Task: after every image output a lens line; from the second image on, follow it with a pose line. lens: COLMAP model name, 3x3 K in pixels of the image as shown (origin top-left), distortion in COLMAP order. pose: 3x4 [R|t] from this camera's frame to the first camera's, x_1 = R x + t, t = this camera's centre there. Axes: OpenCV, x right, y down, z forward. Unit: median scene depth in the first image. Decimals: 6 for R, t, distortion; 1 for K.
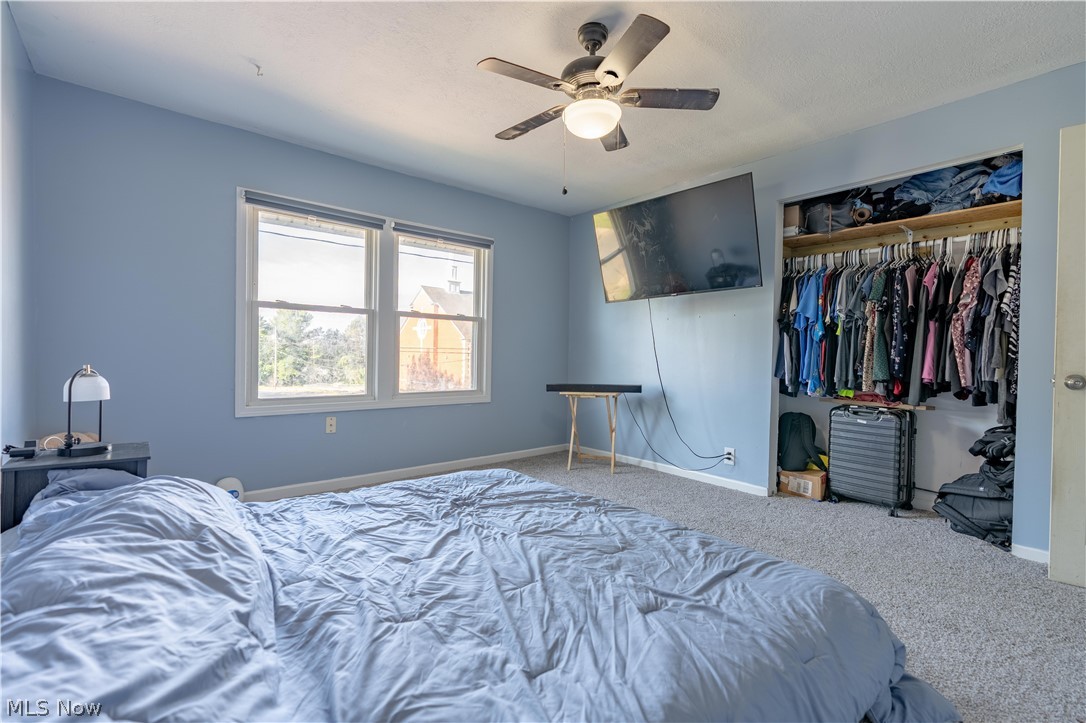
lens RADIAL K [[489.5, 0, 542.7], [0, 489.5, 359.3], [0, 0, 1]] dist [-0.002443, 0.000916]
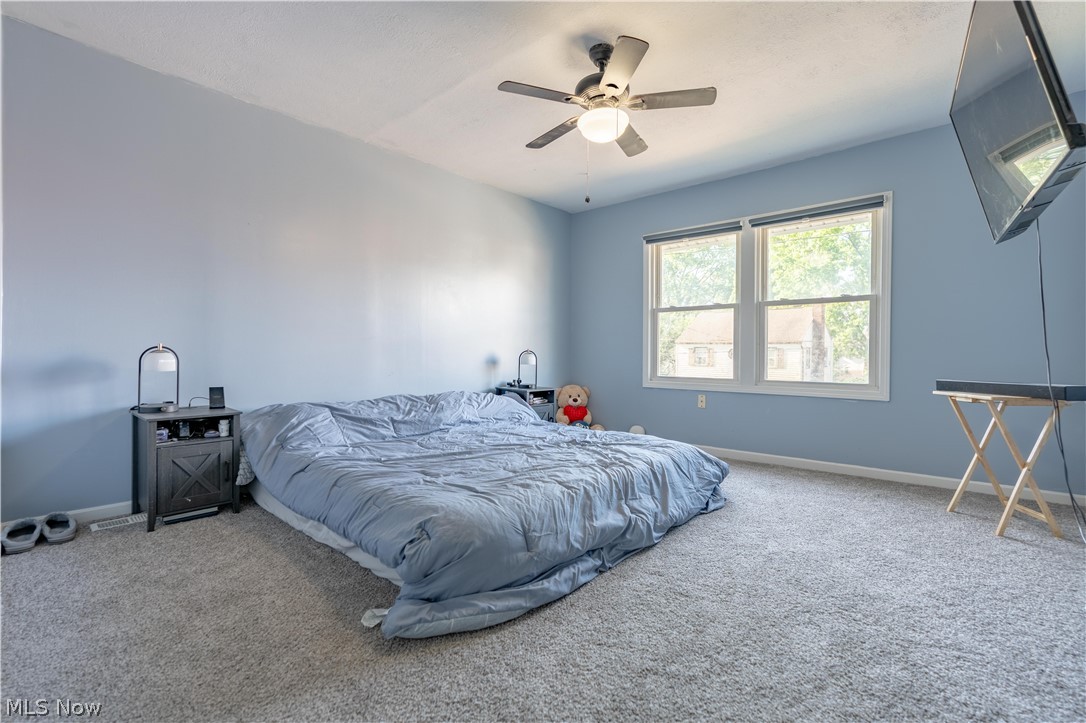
lens RADIAL K [[489.5, 0, 542.7], [0, 489.5, 359.3], [0, 0, 1]] dist [-0.002443, 0.000916]
pose [[0.131532, -0.002510, -0.991309, 0.705850], [-0.009244, 0.999950, -0.003758, 0.034563], [0.991269, 0.009658, 0.131502, 0.413431]]
